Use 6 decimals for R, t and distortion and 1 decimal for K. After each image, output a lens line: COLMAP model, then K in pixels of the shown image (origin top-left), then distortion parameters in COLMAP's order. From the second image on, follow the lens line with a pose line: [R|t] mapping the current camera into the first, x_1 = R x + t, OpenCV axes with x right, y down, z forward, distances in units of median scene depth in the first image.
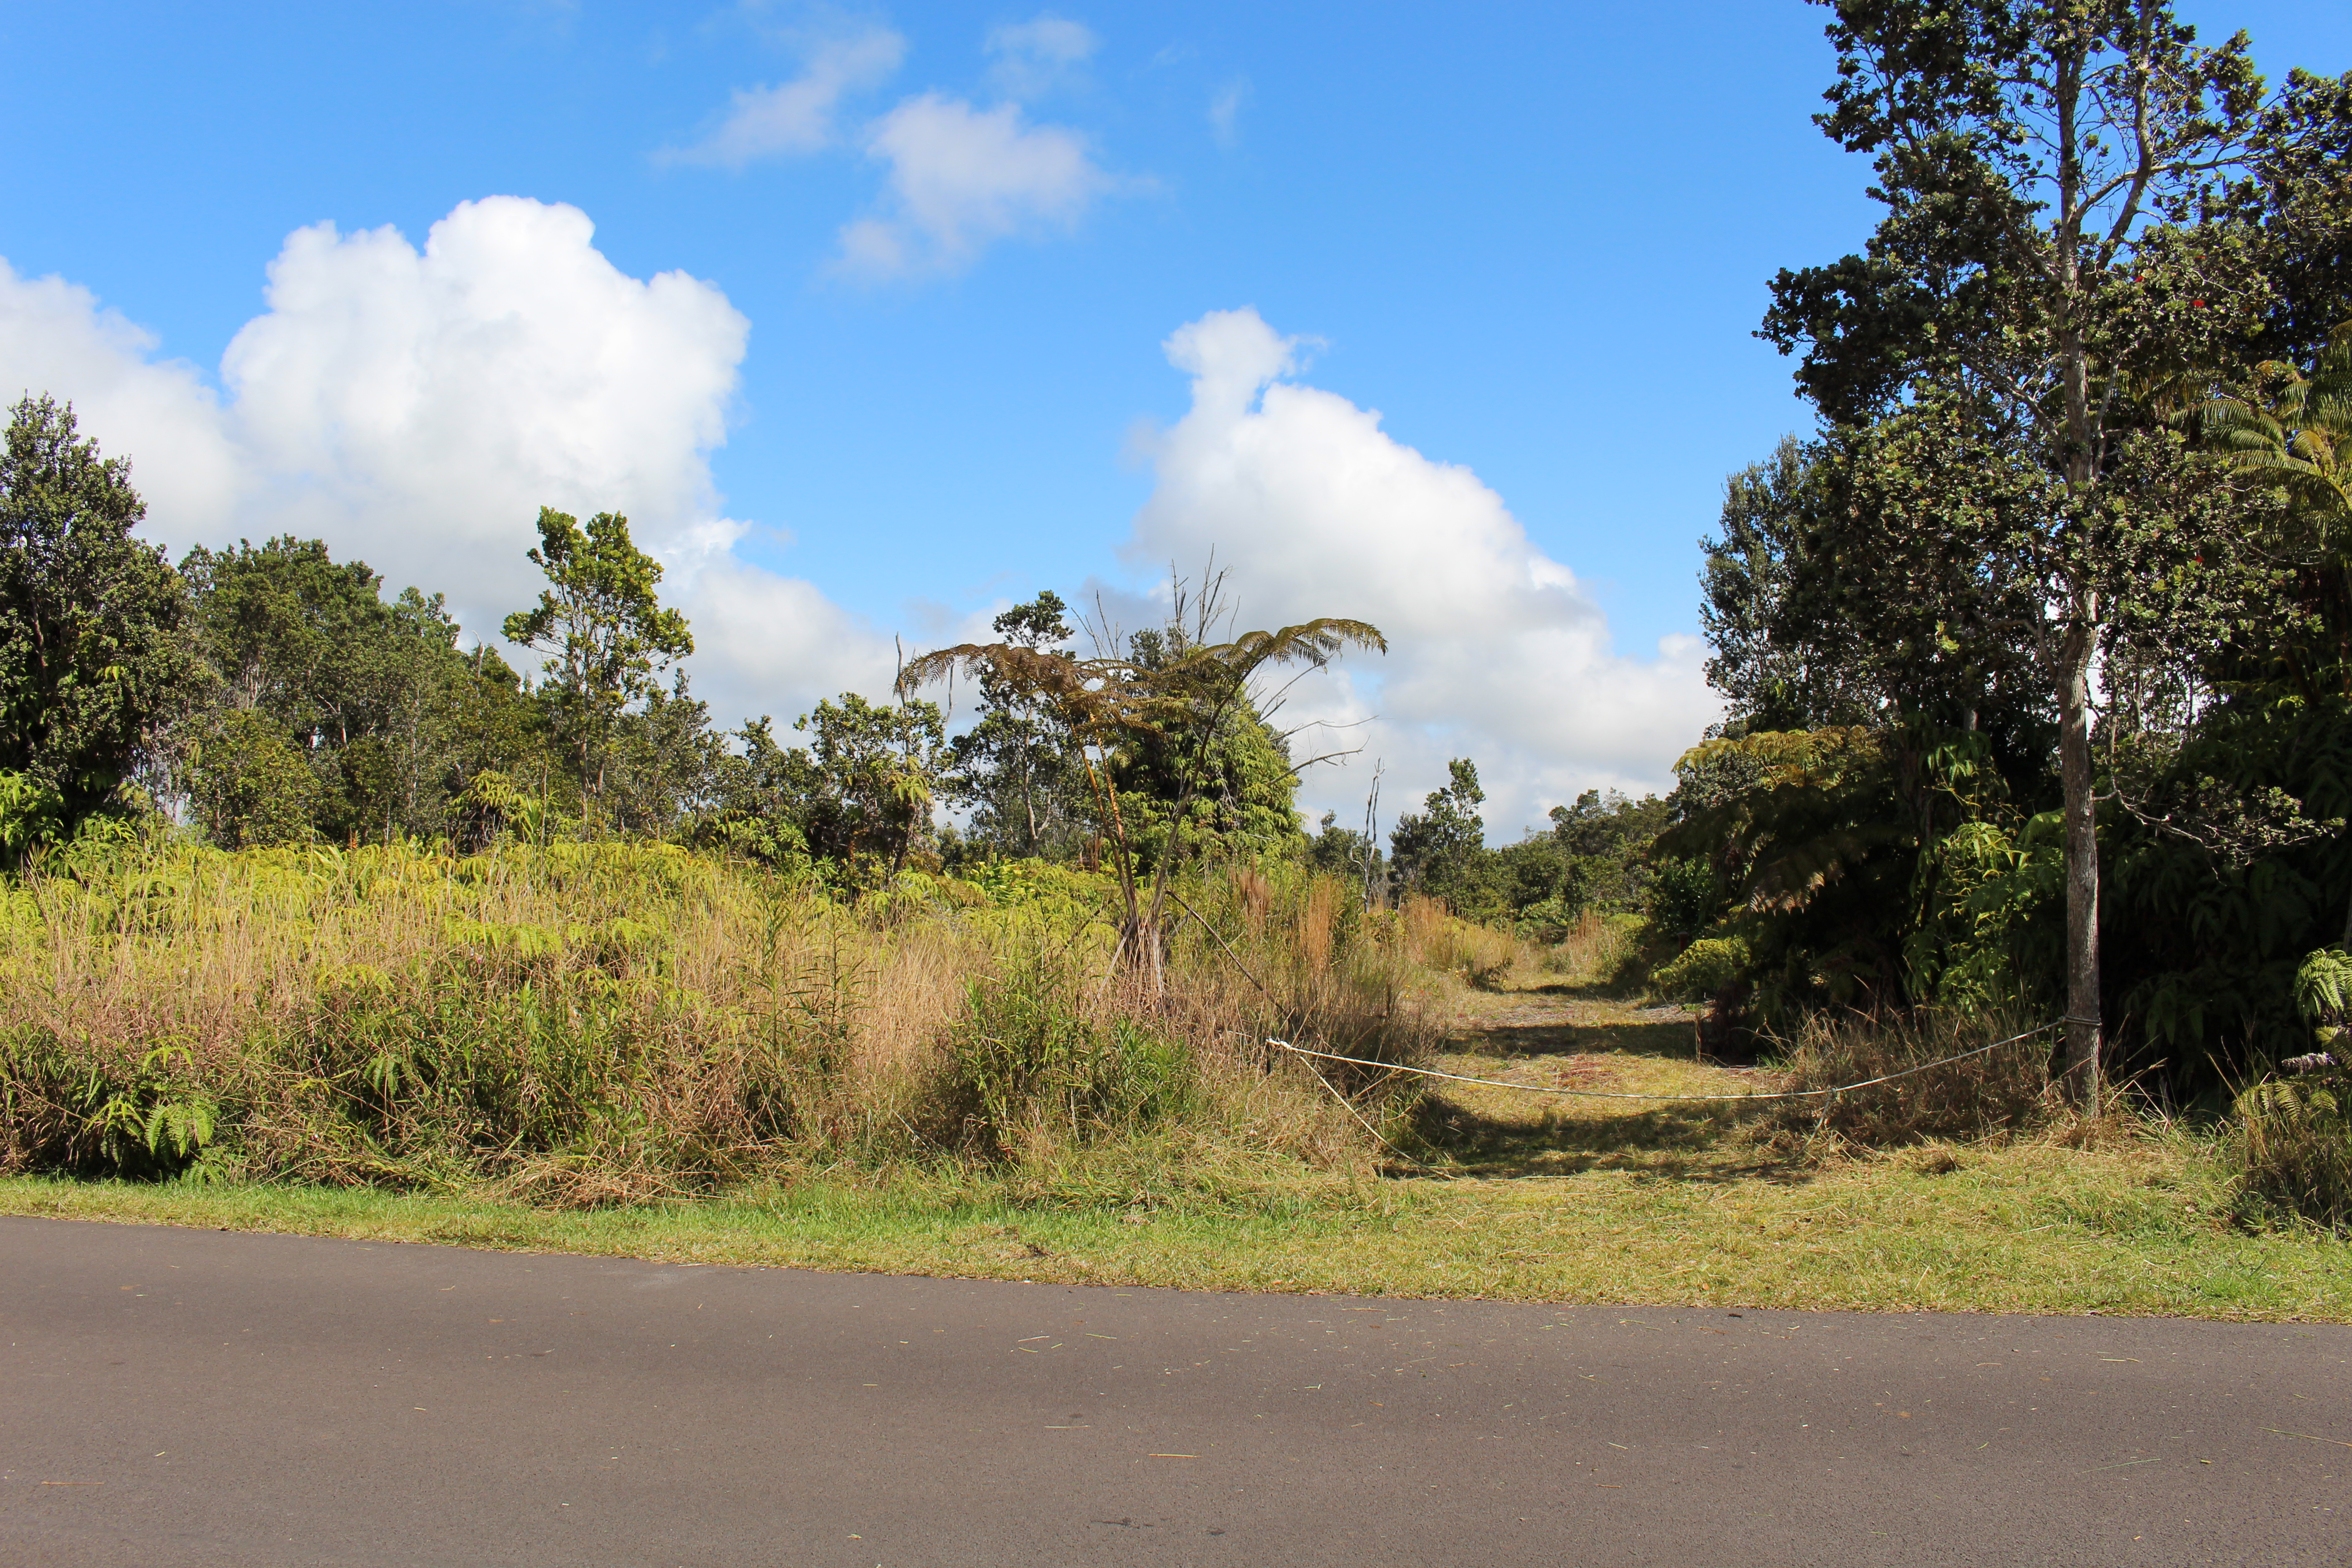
lens RADIAL K [[1975.4, 0, 1165.8], [0, 1975.4, 765.8], [0, 0, 1]] dist [-0.132240, 0.102455]
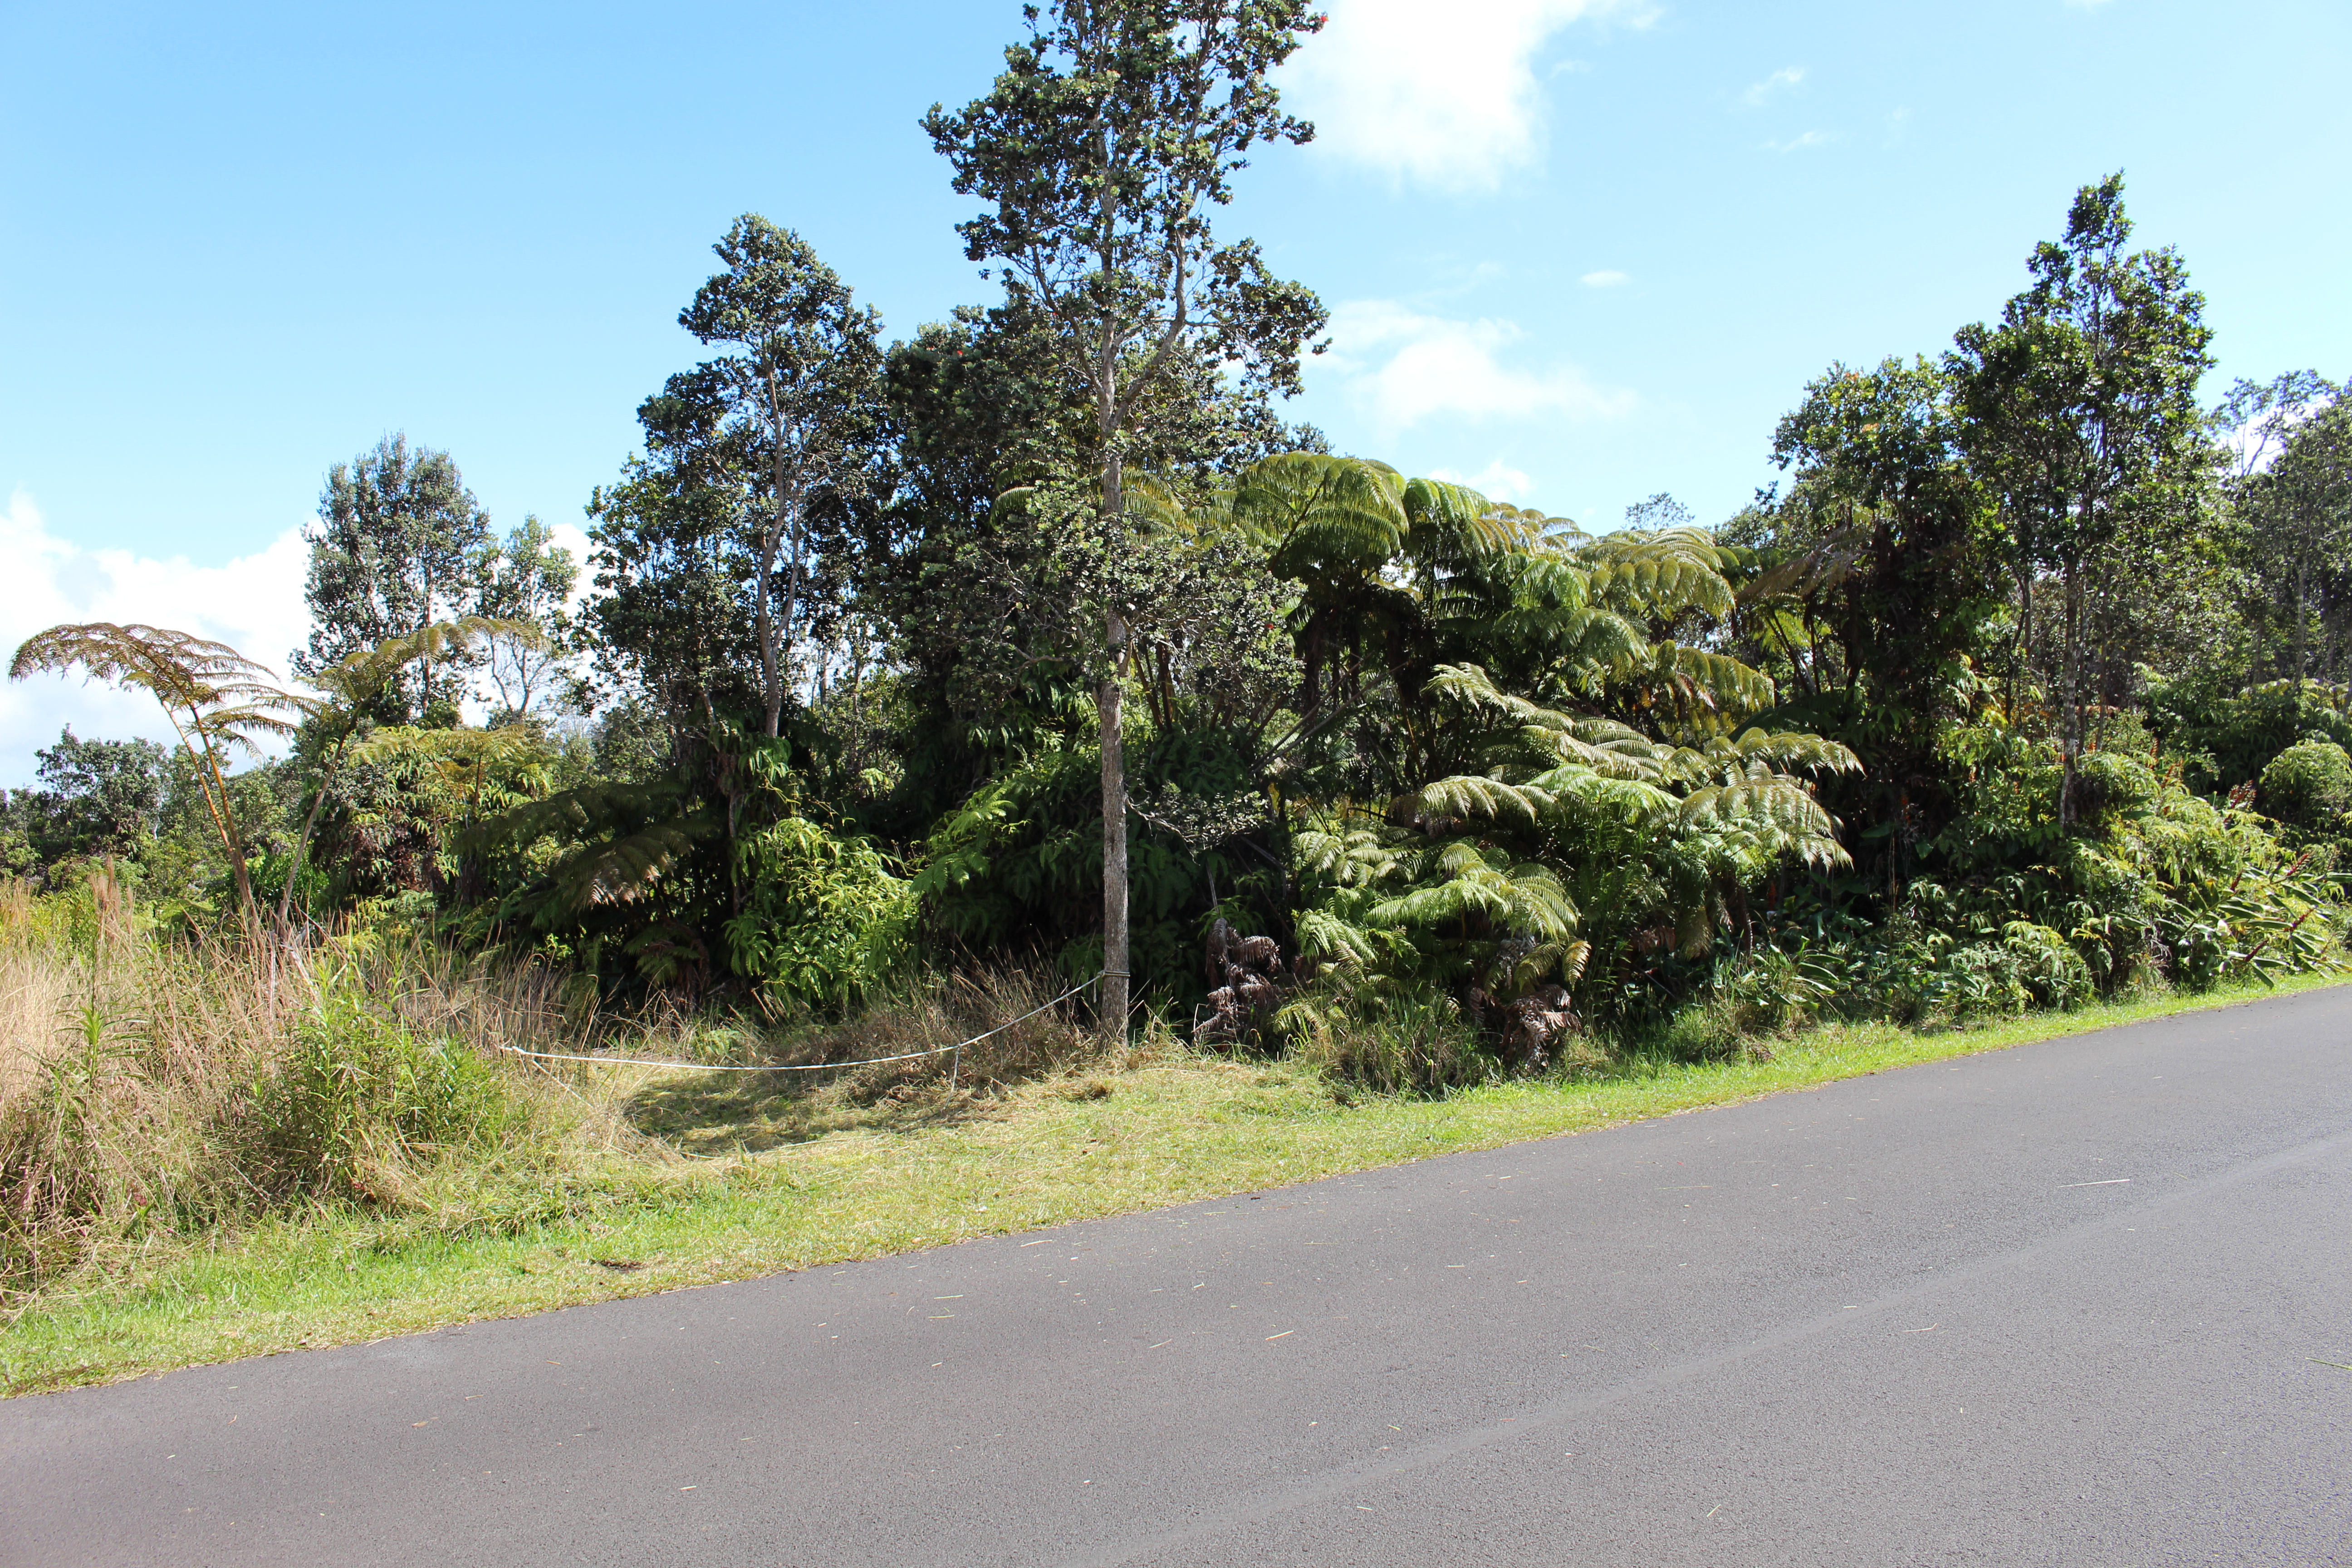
lens RADIAL K [[1975.4, 0, 1186.7], [0, 1975.4, 785.7], [0, 0, 1]] dist [-0.132240, 0.102455]
pose [[0.646331, 0.001906, 0.763055, -0.500530], [-0.013559, 0.999868, 0.008987, -0.005146], [-0.762937, -0.016154, 0.646272, 0.113387]]
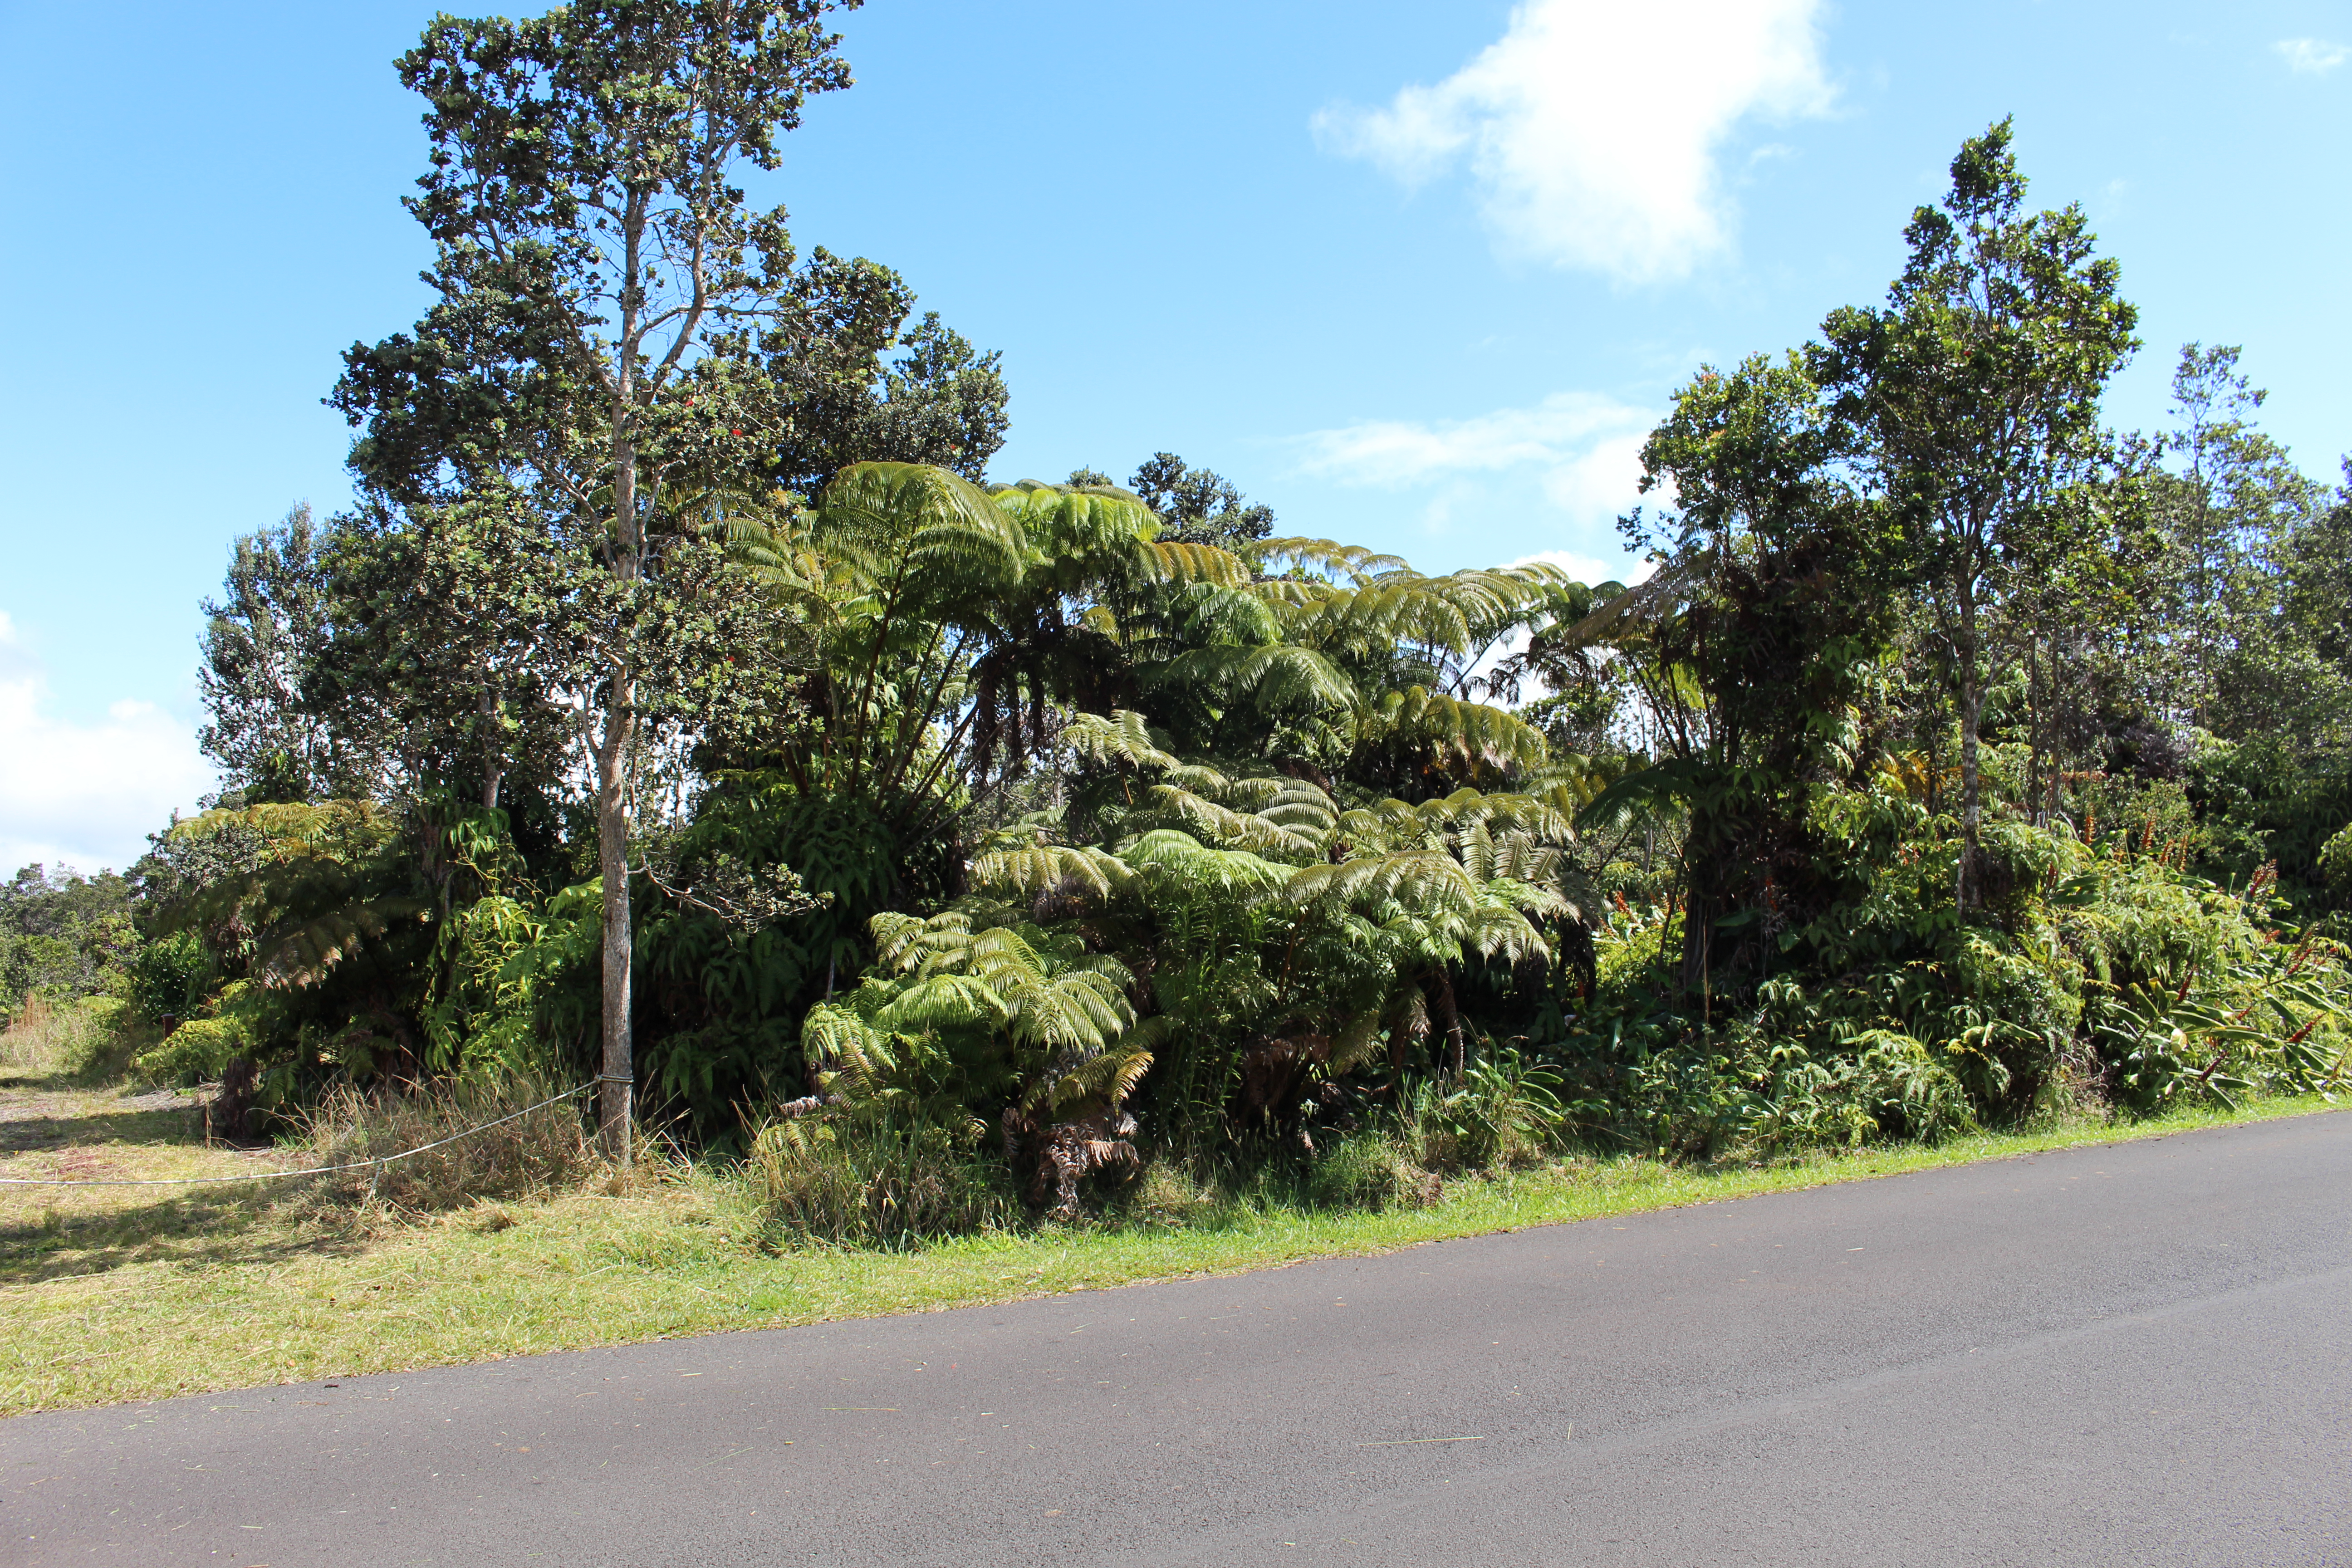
lens RADIAL K [[1975.4, 0, 1171.1], [0, 1975.4, 779.0], [0, 0, 1]] dist [-0.132240, 0.102455]
pose [[0.728800, 0.037823, 0.683682, -0.050626], [-0.015055, 0.999117, -0.039226, 0.002984], [-0.684562, 0.018295, 0.728725, -0.011766]]
